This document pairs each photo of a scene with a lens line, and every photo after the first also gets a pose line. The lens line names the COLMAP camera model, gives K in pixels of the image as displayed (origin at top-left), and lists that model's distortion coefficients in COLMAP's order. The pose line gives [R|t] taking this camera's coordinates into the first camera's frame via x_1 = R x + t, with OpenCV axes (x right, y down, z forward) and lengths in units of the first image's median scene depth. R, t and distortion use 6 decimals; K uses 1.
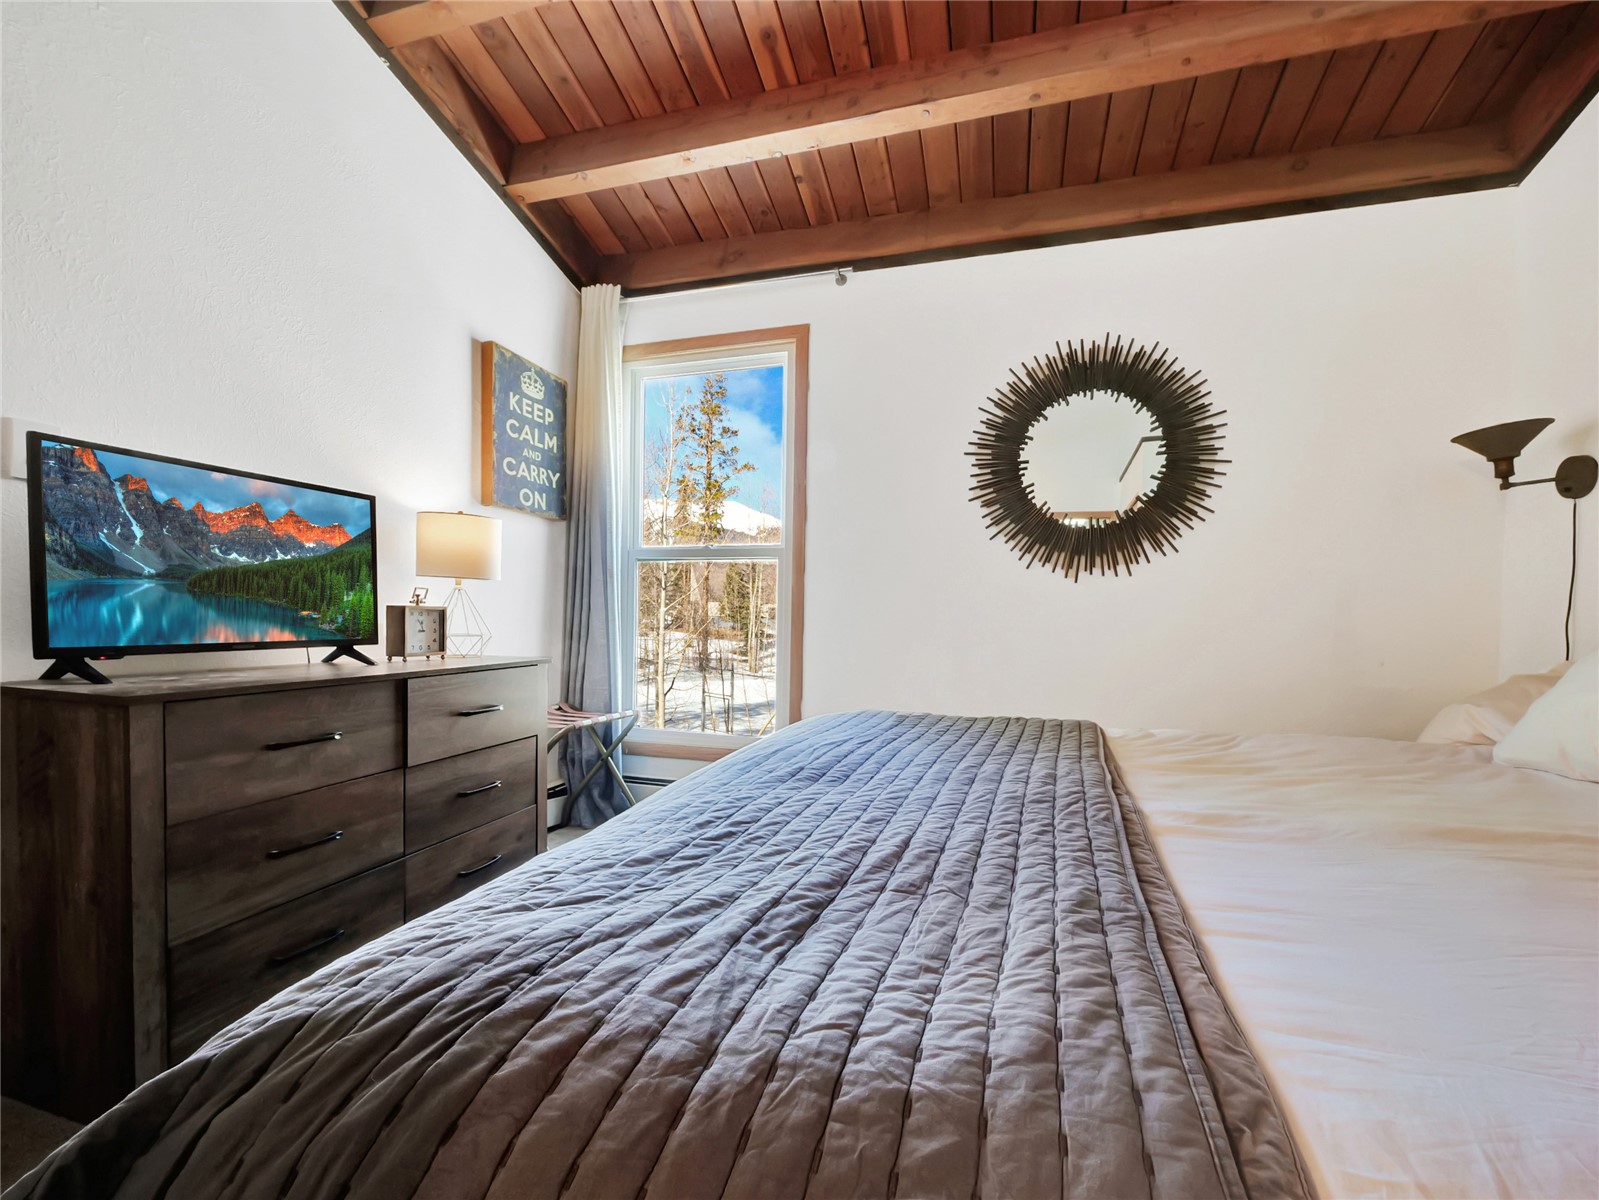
lens RADIAL K [[687.1, 0, 800.1], [0, 687.1, 628.1], [0, 0, 1]] dist [-0.007570, 0.000519]
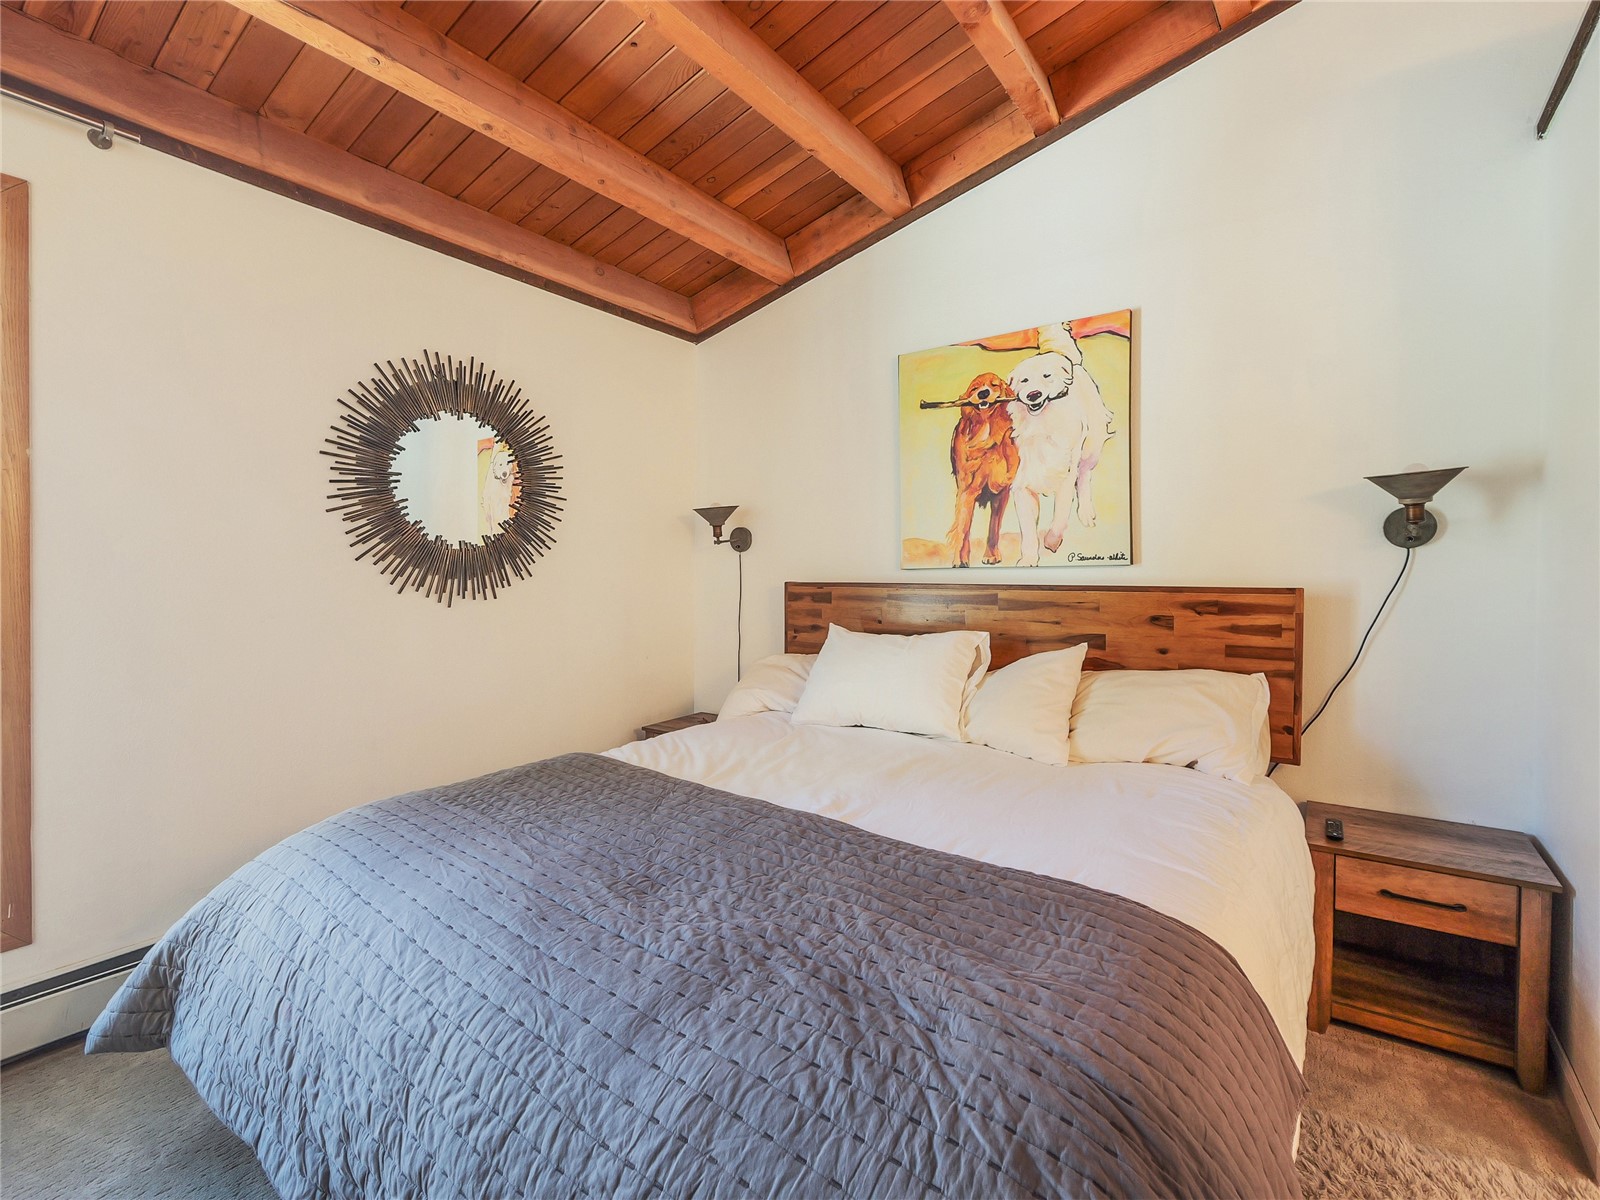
lens RADIAL K [[747.8, 0, 796.6], [0, 747.8, 579.8], [0, 0, 1]] dist [0.002197, -0.000155]
pose [[0.323518, -0.026671, 0.945846, -0.519608], [0.018344, 0.999592, 0.021913, -0.142007], [-0.946044, 0.010261, 0.323875, 0.235715]]
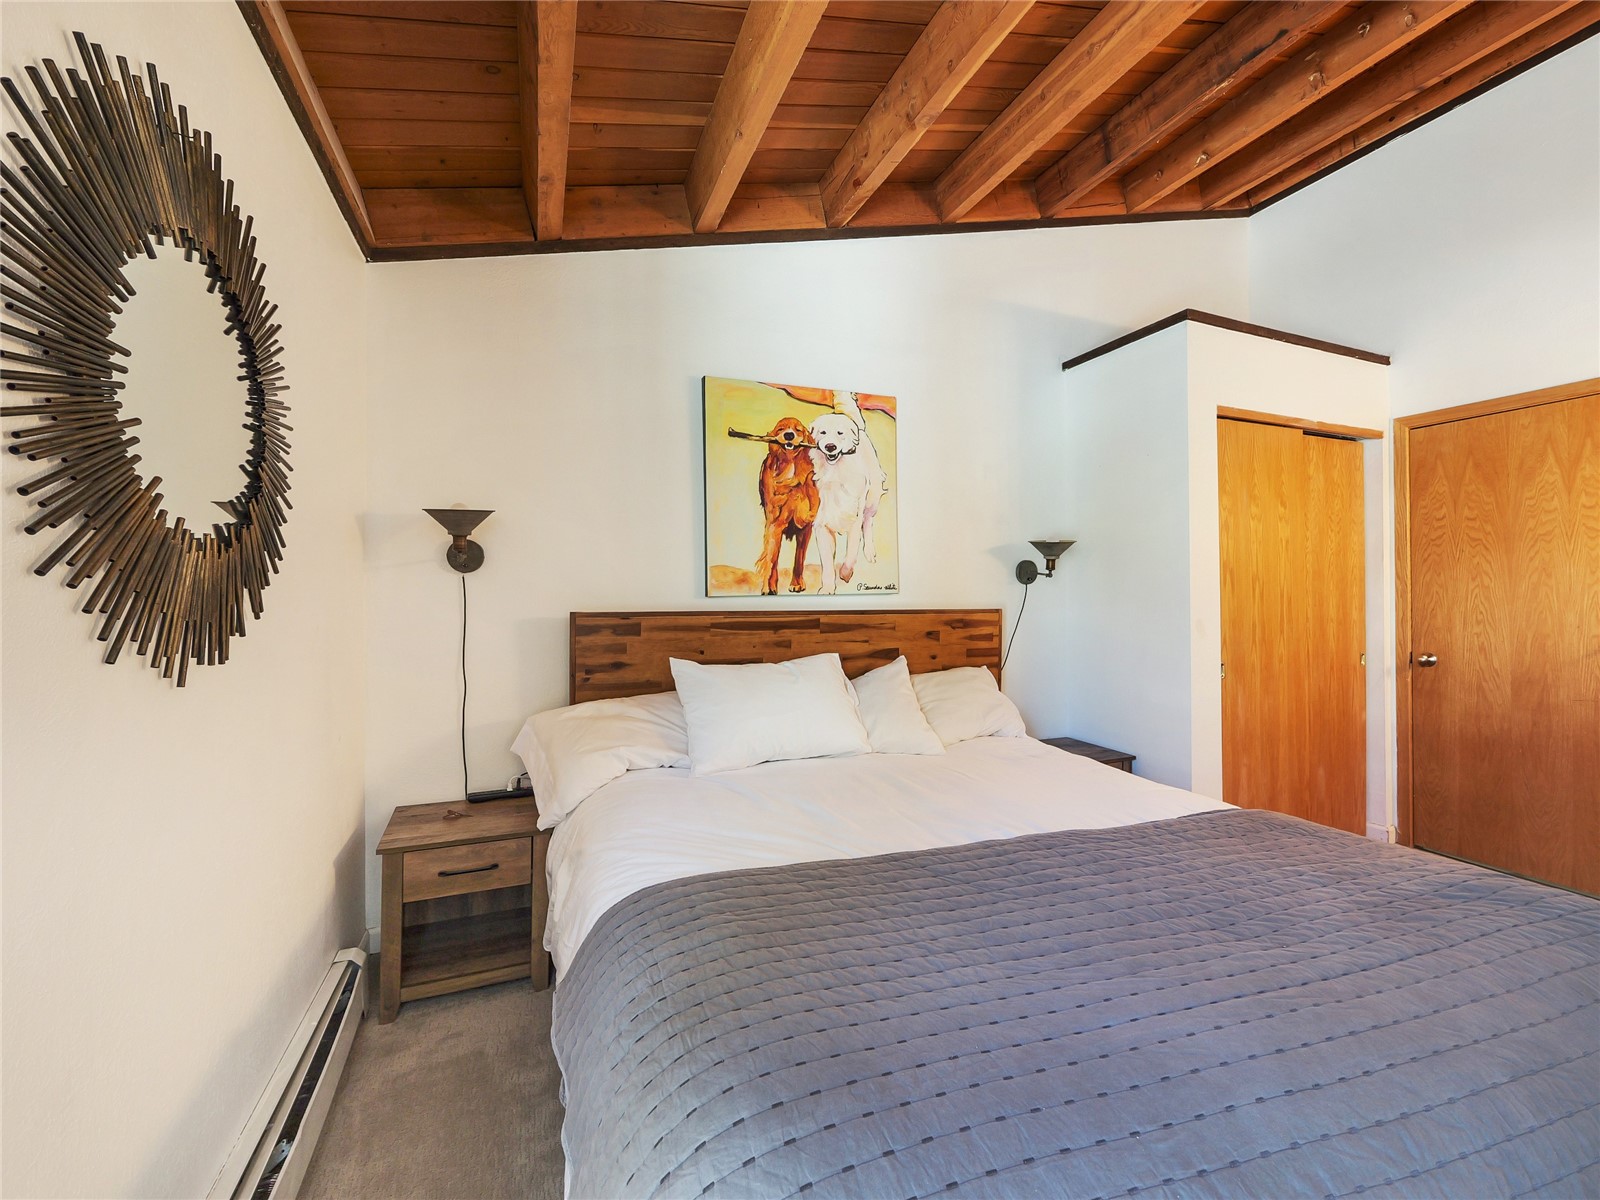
lens RADIAL K [[678.3, 0, 770.0], [0, 678.3, 594.2], [0, 0, 1]] dist [-0.007666, 0.000139]
pose [[-0.622802, -0.012584, 0.782278, -0.158542], [0.001939, 0.999843, 0.017628, -0.153316], [-0.782377, 0.012495, -0.622680, 1.188746]]
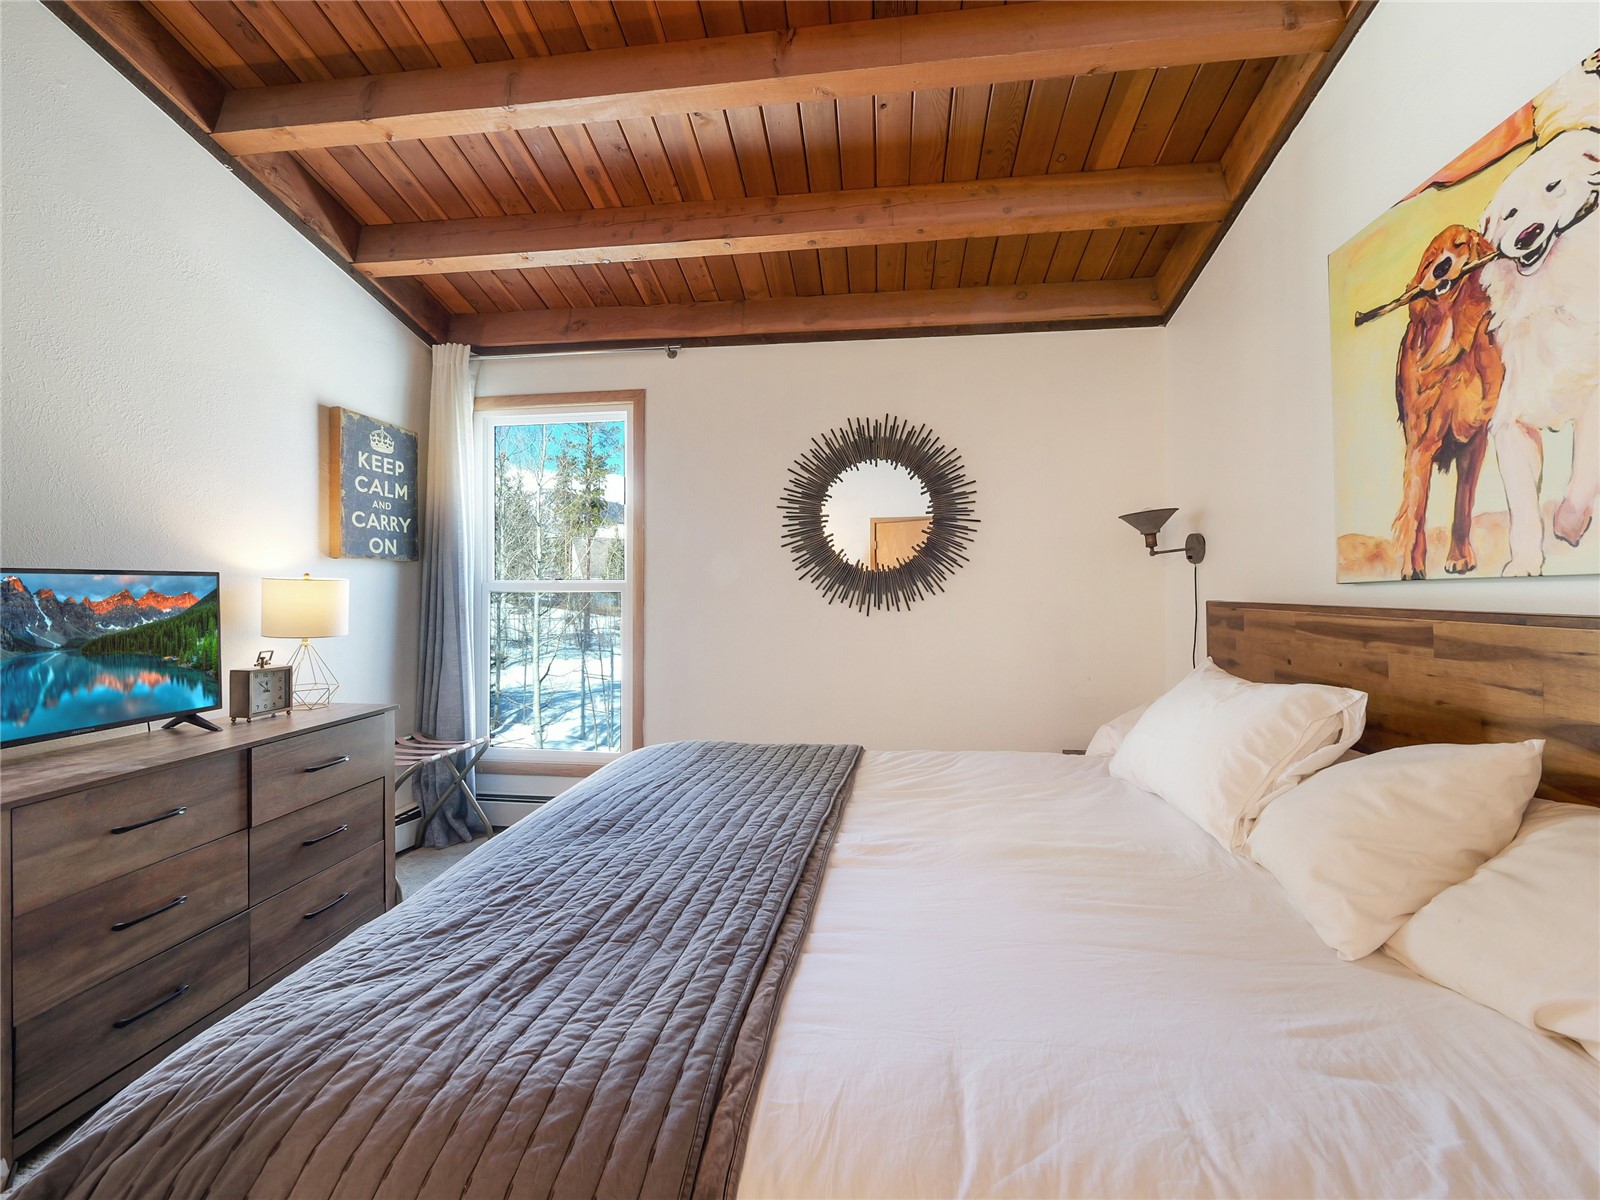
lens RADIAL K [[666.8, 0, 802.1], [0, 666.8, 580.4], [0, 0, 1]] dist [-0.005404, -0.000645]
pose [[0.985729, -0.015466, 0.167627, 0.107501], [0.019506, 0.999557, -0.022479, -0.125474], [-0.167205, 0.025428, 0.985594, -0.179175]]
